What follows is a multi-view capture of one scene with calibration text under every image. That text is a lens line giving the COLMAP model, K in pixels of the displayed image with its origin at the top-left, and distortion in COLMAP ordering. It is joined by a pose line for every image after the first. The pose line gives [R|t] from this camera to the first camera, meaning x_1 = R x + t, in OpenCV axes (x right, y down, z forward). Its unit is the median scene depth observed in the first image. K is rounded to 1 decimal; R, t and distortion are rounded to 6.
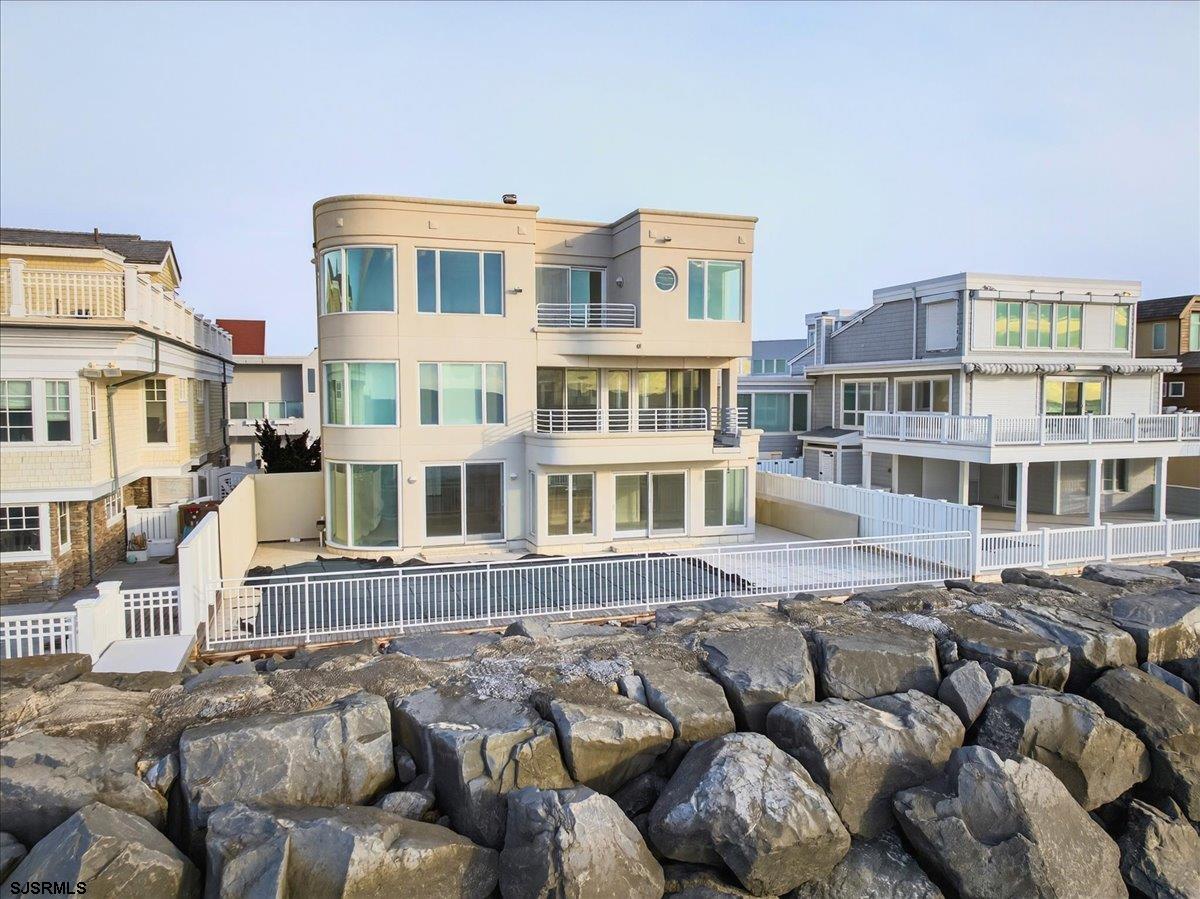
lens RADIAL K [[830.6, 0, 600.0], [0, 830.6, 449.5], [0, 0, 1]] dist [-0.000648, -0.003037]
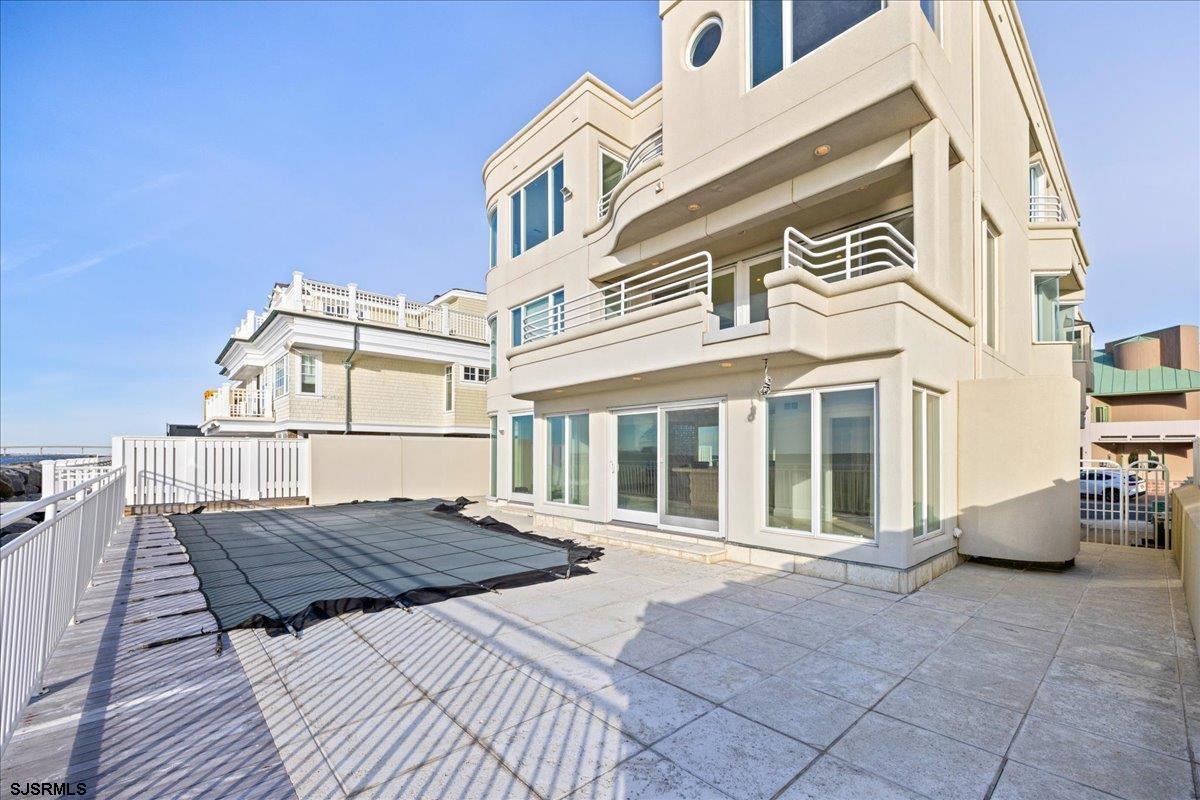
lens RADIAL K [[495.7, 0, 597.1], [0, 495.7, 453.5], [0, 0, 1]] dist [0.011063, 0.000059]
pose [[0.388411, 0.000628, -0.921486, 0.348309], [-0.057242, 0.998085, -0.023448, 0.068521], [0.919706, 0.061855, 0.387703, 0.844218]]
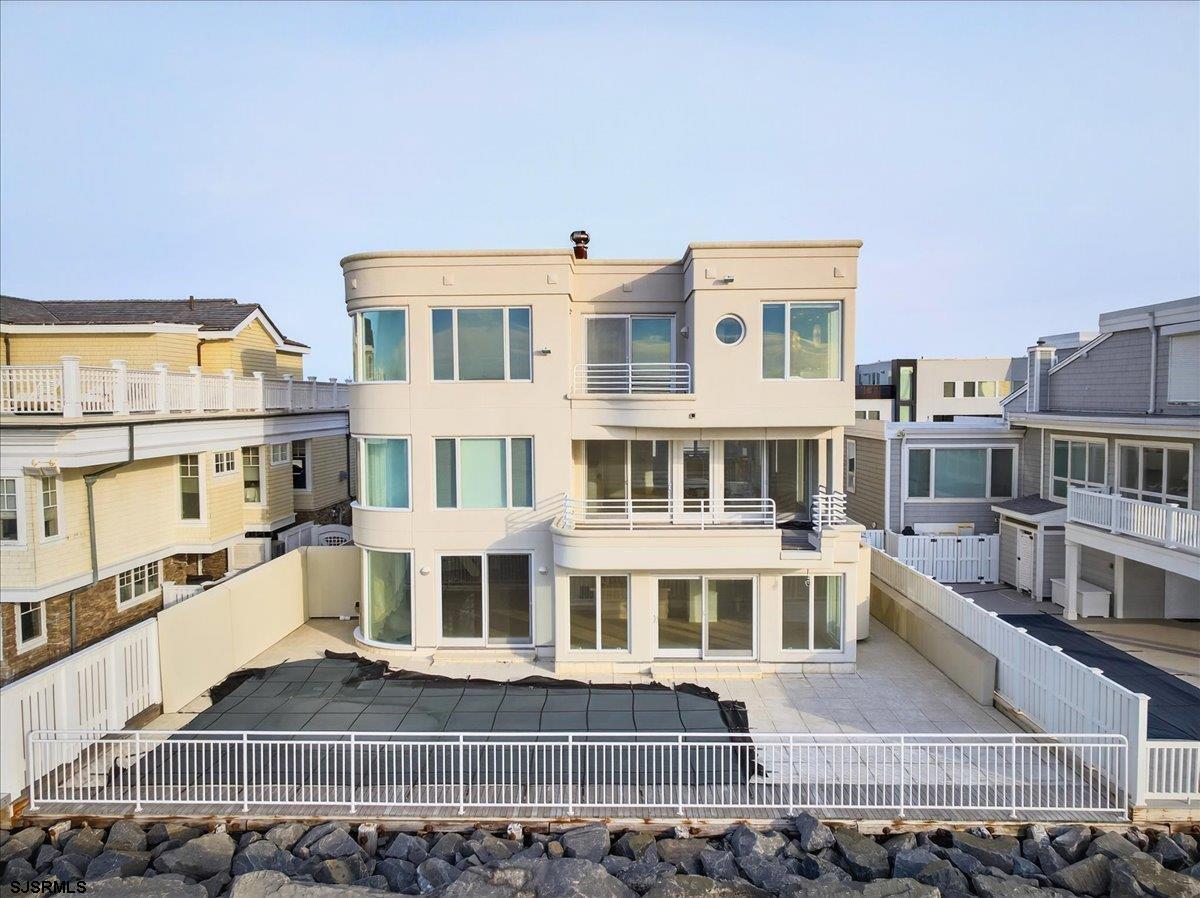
lens RADIAL K [[826.7, 0, 600.0], [0, 826.7, 449.0], [0, 0, 1]] dist [0.000459, -0.004075]
pose [[0.939165, 0.015658, -0.343110, 0.236078], [-0.017222, 0.999851, -0.001512, -0.091039], [0.343035, 0.007328, 0.939294, 0.232629]]
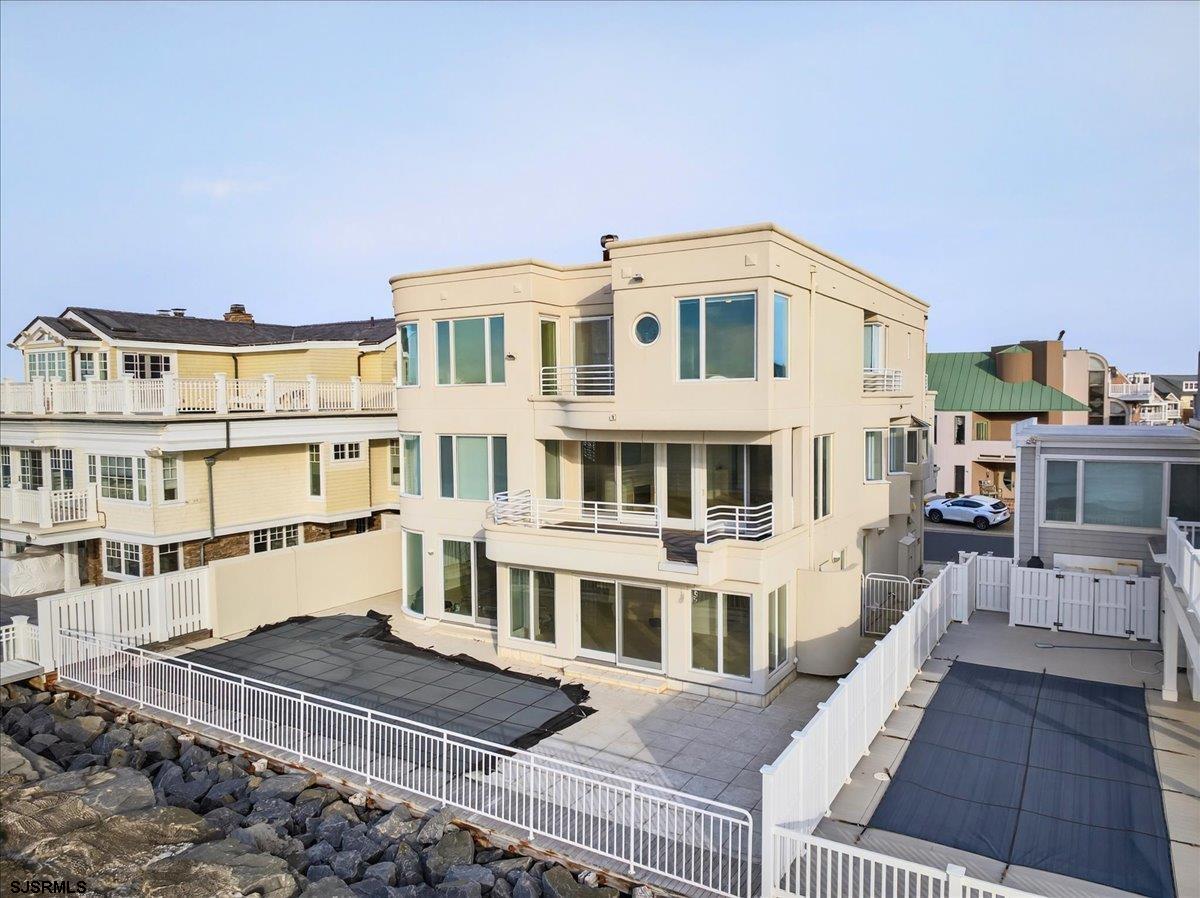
lens RADIAL K [[826.7, 0, 600.0], [0, 826.7, 449.0], [0, 0, 1]] dist [0.000459, -0.004075]
pose [[0.640742, 0.040826, -0.766670, 0.640086], [-0.040770, 0.998986, 0.019124, -0.110461], [0.766673, 0.019003, 0.641757, 0.495148]]
